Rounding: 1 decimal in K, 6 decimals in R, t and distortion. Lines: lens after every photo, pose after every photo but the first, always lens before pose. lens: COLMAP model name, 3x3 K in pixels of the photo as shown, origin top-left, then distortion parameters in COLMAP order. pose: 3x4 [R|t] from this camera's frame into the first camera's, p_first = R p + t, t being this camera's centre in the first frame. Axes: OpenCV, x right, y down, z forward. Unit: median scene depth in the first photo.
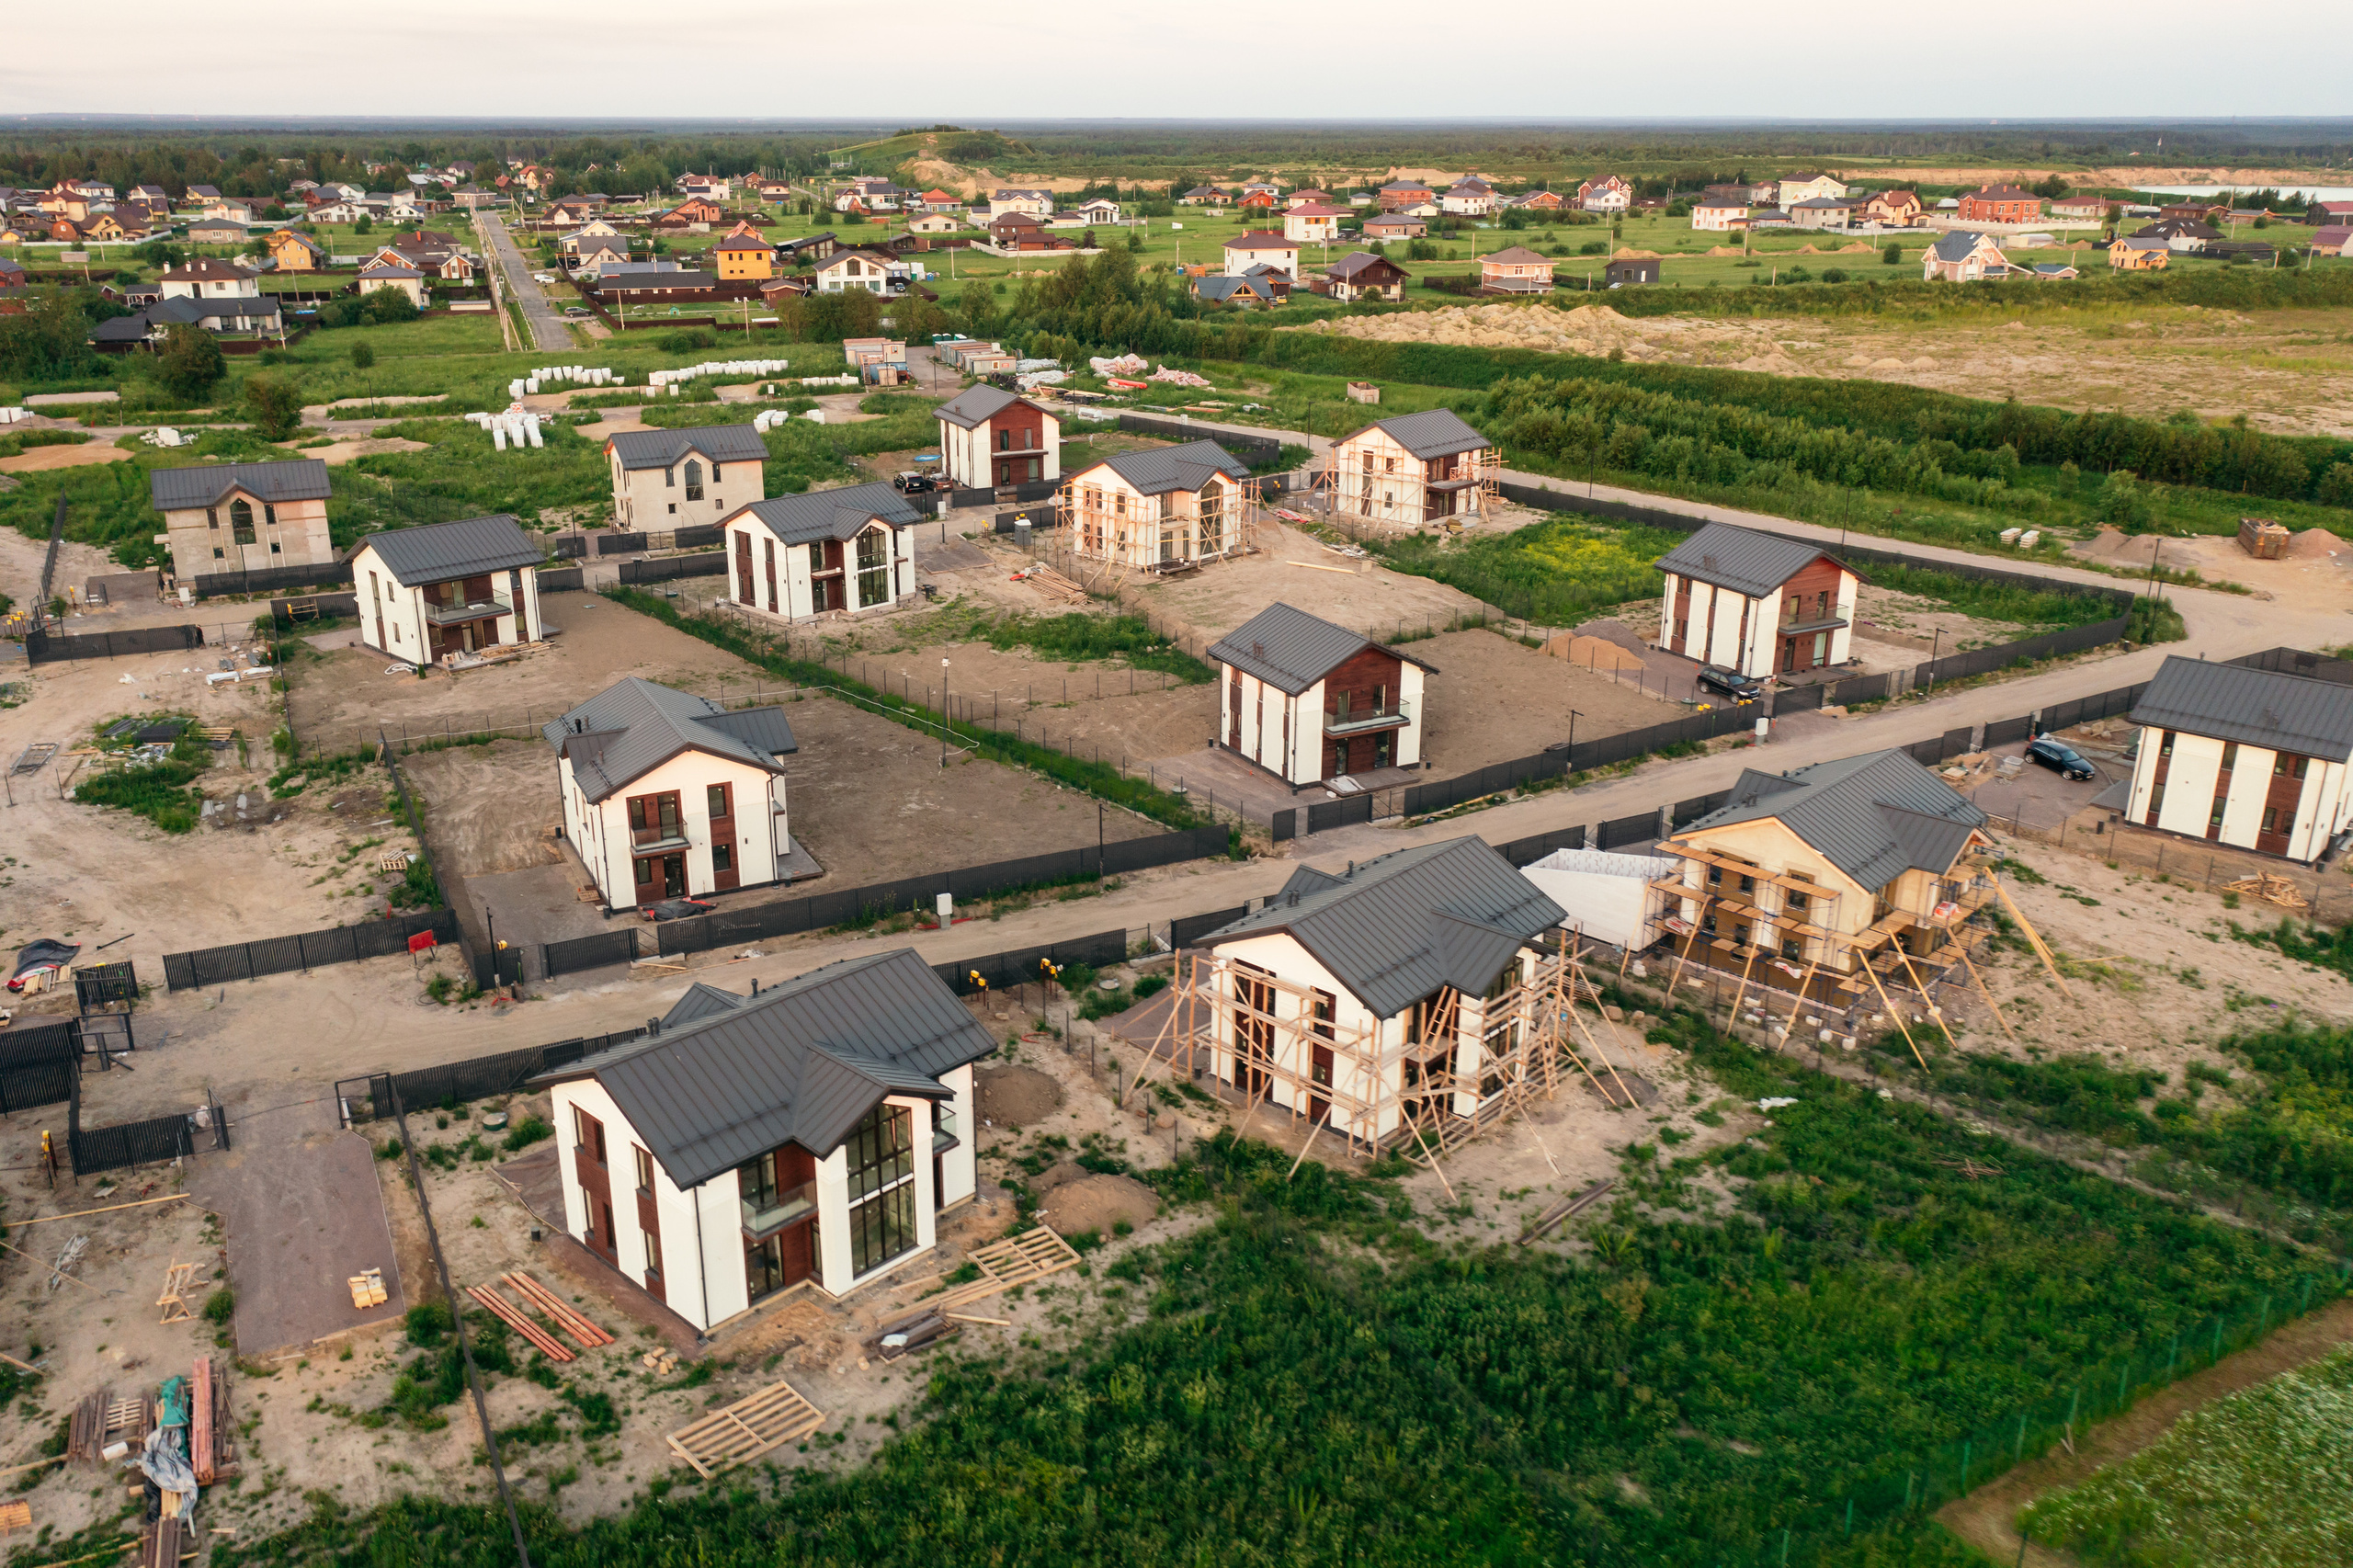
lens RADIAL K [[1854.5, 0, 1176.5], [0, 1854.5, 784.0], [0, 0, 1]] dist [-0.004069, 0.006952]
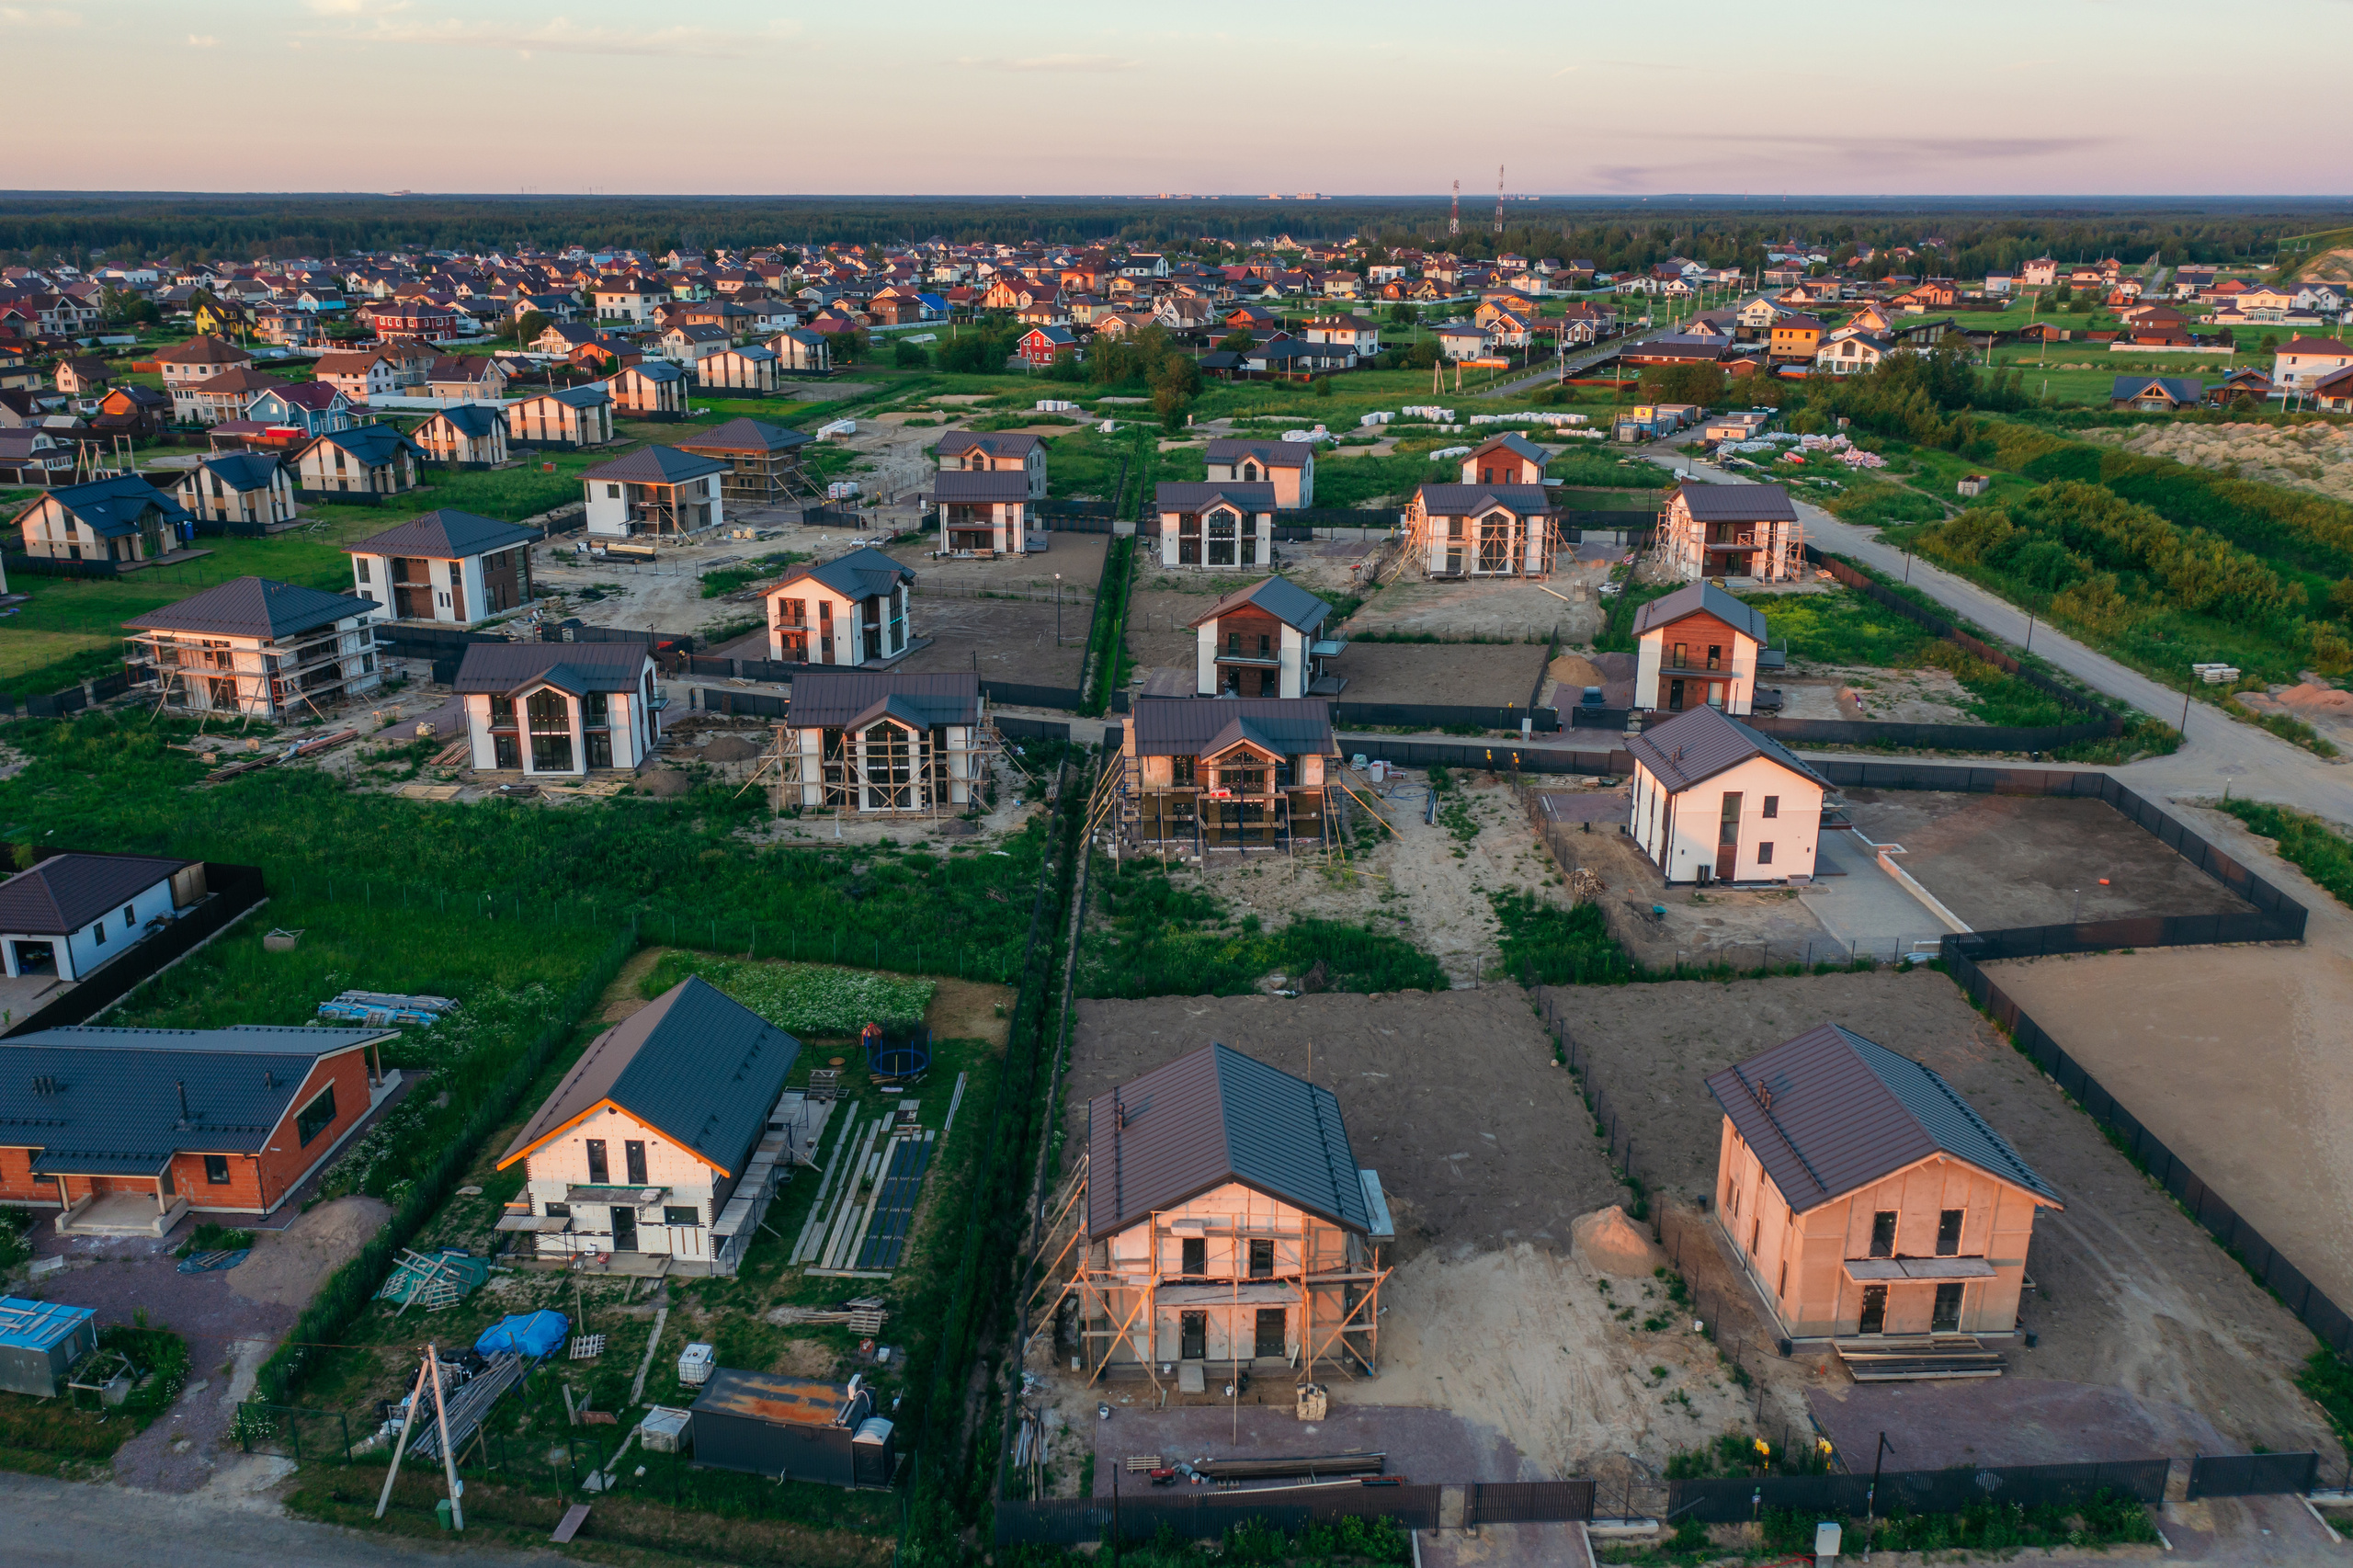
lens RADIAL K [[1854.5, 0, 1176.5], [0, 1854.5, 784.0], [0, 0, 1]] dist [-0.004069, 0.006952]
pose [[0.708781, 0.211623, -0.672937, 0.865619], [-0.236965, 0.969935, 0.055436, -0.005415], [0.664437, 0.120171, 0.737619, -0.045455]]
